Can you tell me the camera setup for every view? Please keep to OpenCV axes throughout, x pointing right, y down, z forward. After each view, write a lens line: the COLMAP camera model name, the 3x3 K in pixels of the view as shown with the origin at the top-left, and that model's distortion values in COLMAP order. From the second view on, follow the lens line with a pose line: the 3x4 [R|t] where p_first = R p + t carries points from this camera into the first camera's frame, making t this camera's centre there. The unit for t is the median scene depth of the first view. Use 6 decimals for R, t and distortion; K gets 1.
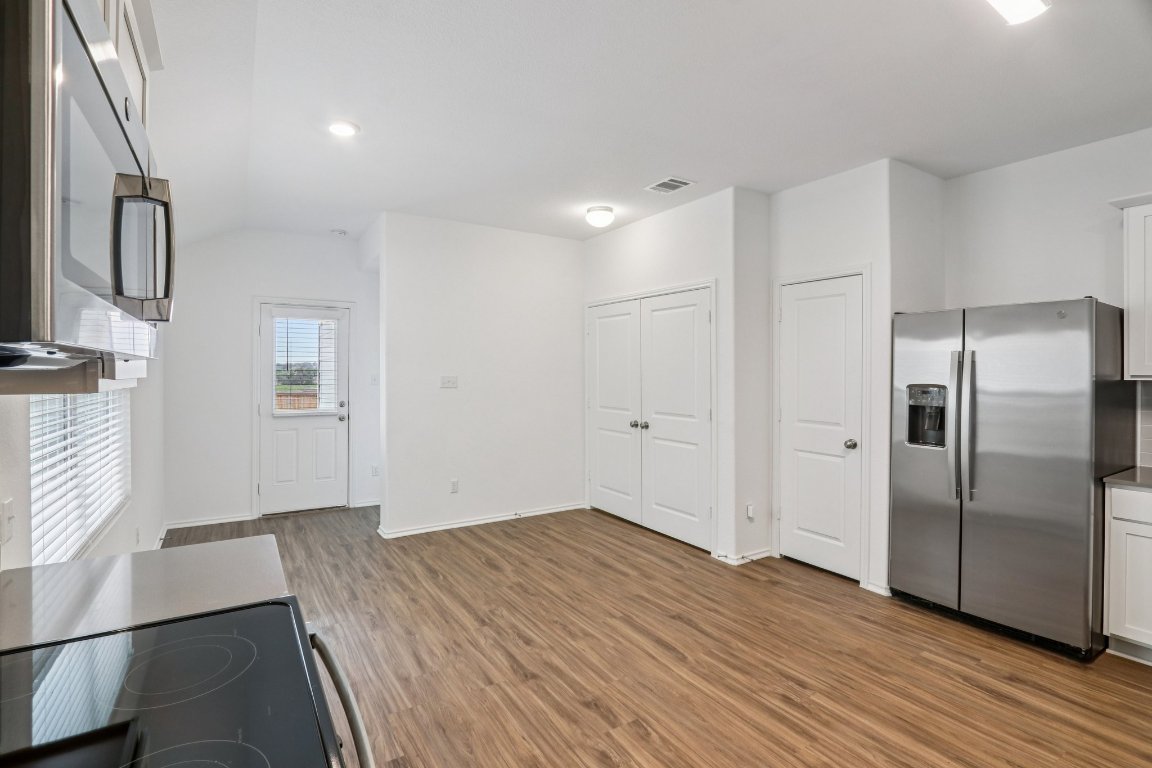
lens RADIAL K [[531.7, 0, 554.9], [0, 531.7, 371.1], [0, 0, 1]] dist [-0.018074, 0.003580]
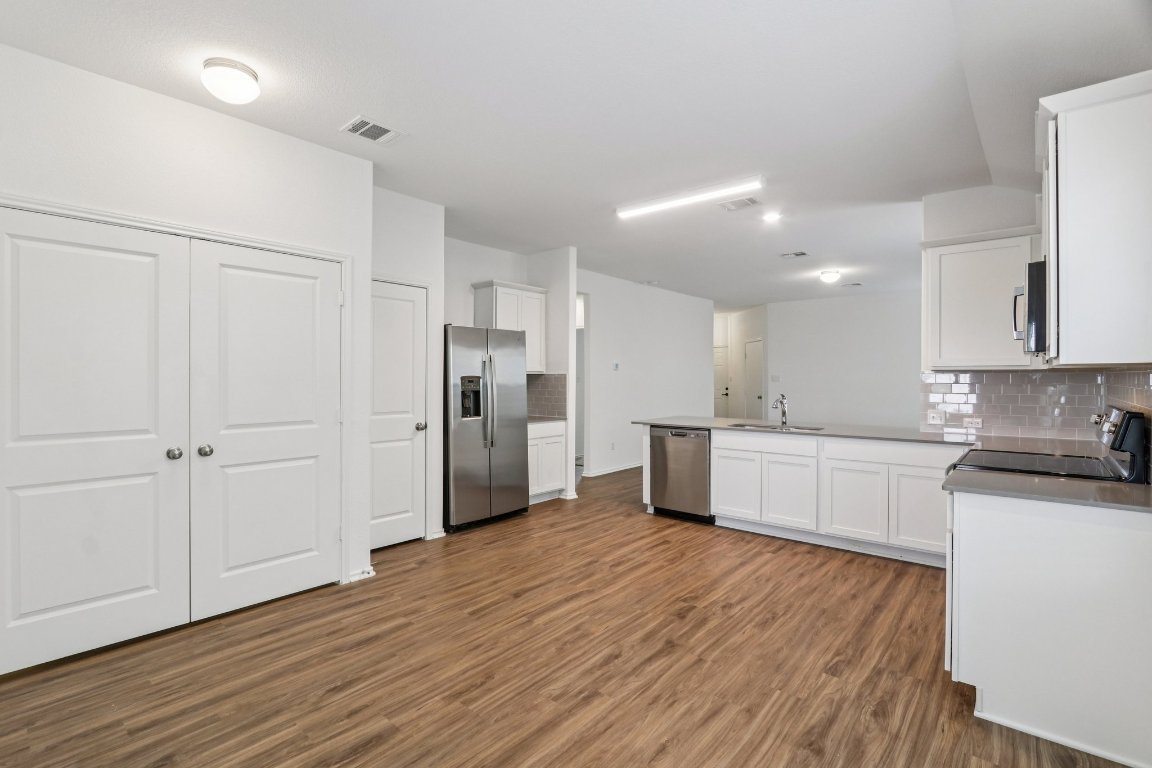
lens RADIAL K [[531.7, 0, 556.0], [0, 531.7, 381.2], [0, 0, 1]] dist [-0.018074, 0.003580]
pose [[-0.287801, -0.006007, 0.957671, -0.813491], [0.000292, 0.999980, 0.006360, 0.031490], [-0.957690, 0.002110, -0.287793, 1.243242]]
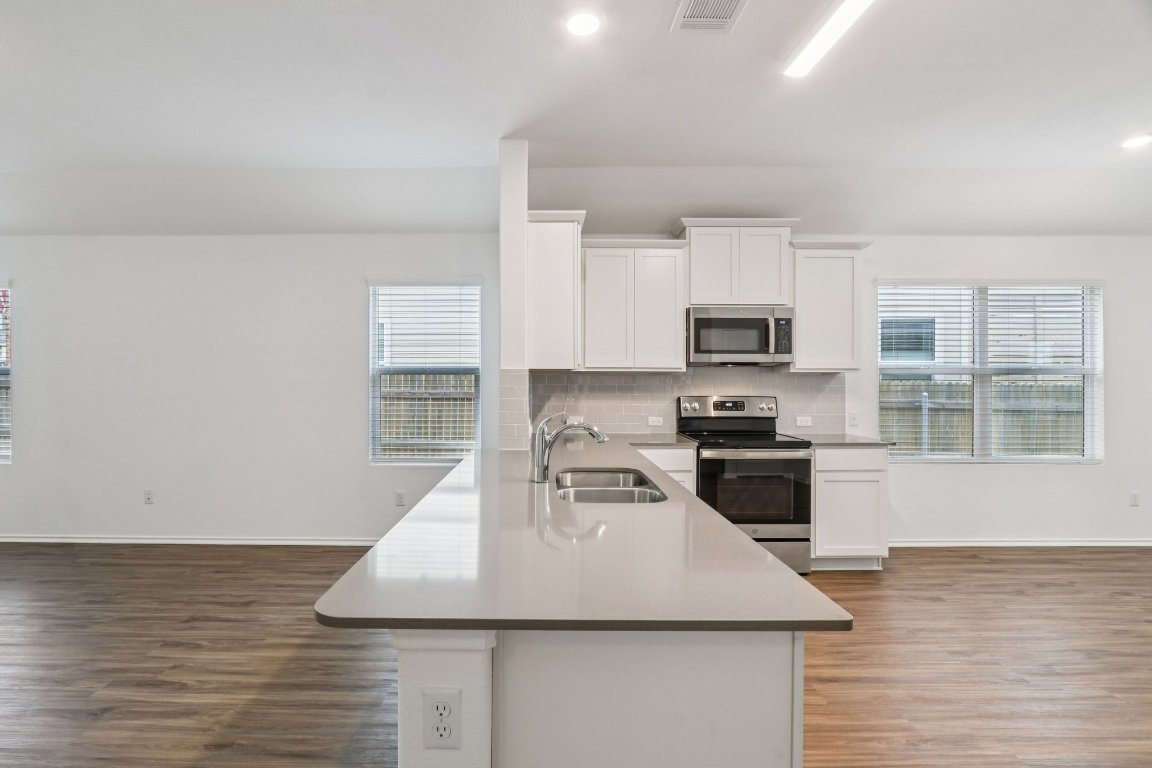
lens RADIAL K [[531.7, 0, 548.3], [0, 531.7, 385.8], [0, 0, 1]] dist [-0.018074, 0.003580]
pose [[-0.532085, 0.004172, -0.846681, 1.101892], [-0.000808, 0.999985, 0.005435, 0.040988], [0.846691, 0.003576, -0.532073, 0.527822]]
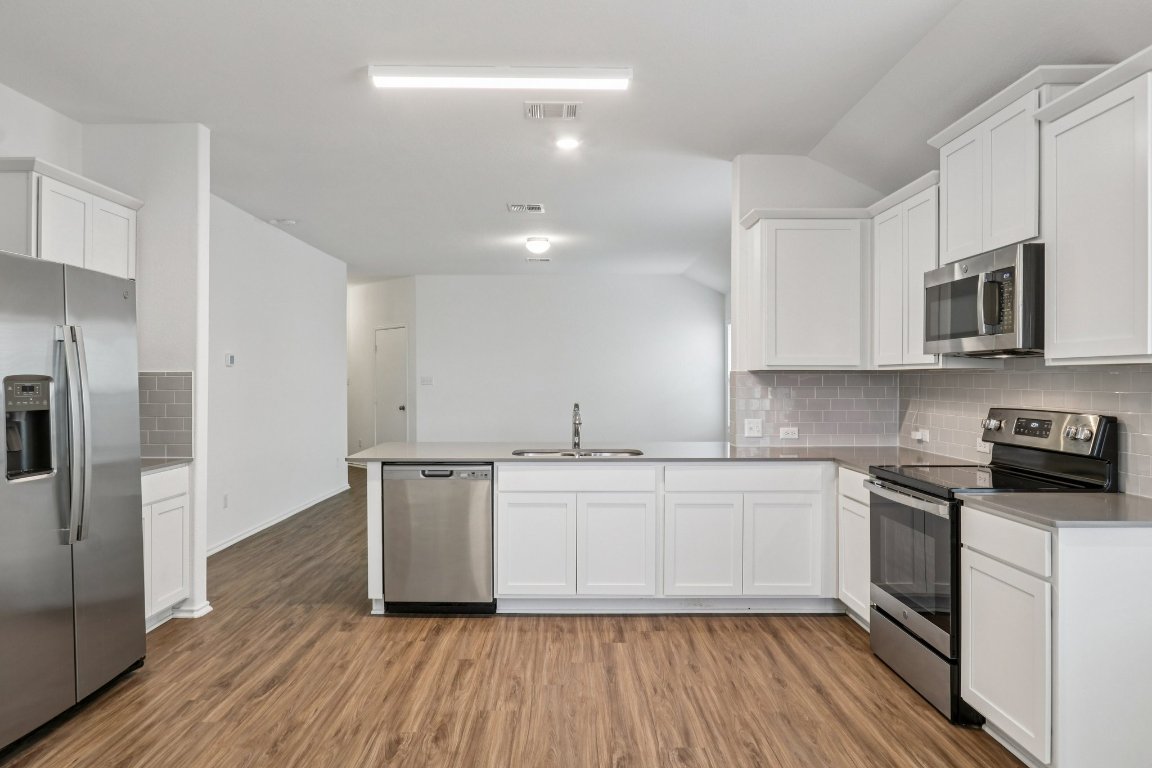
lens RADIAL K [[730.3, 0, 558.7], [0, 730.3, 383.2], [0, 0, 1]] dist [-0.017693, 0.019570]
pose [[-0.847247, -0.002382, 0.531194, -0.264271], [-0.000118, 0.999991, 0.004295, 0.031642], [-0.531200, 0.003576, -0.847239, 1.433269]]
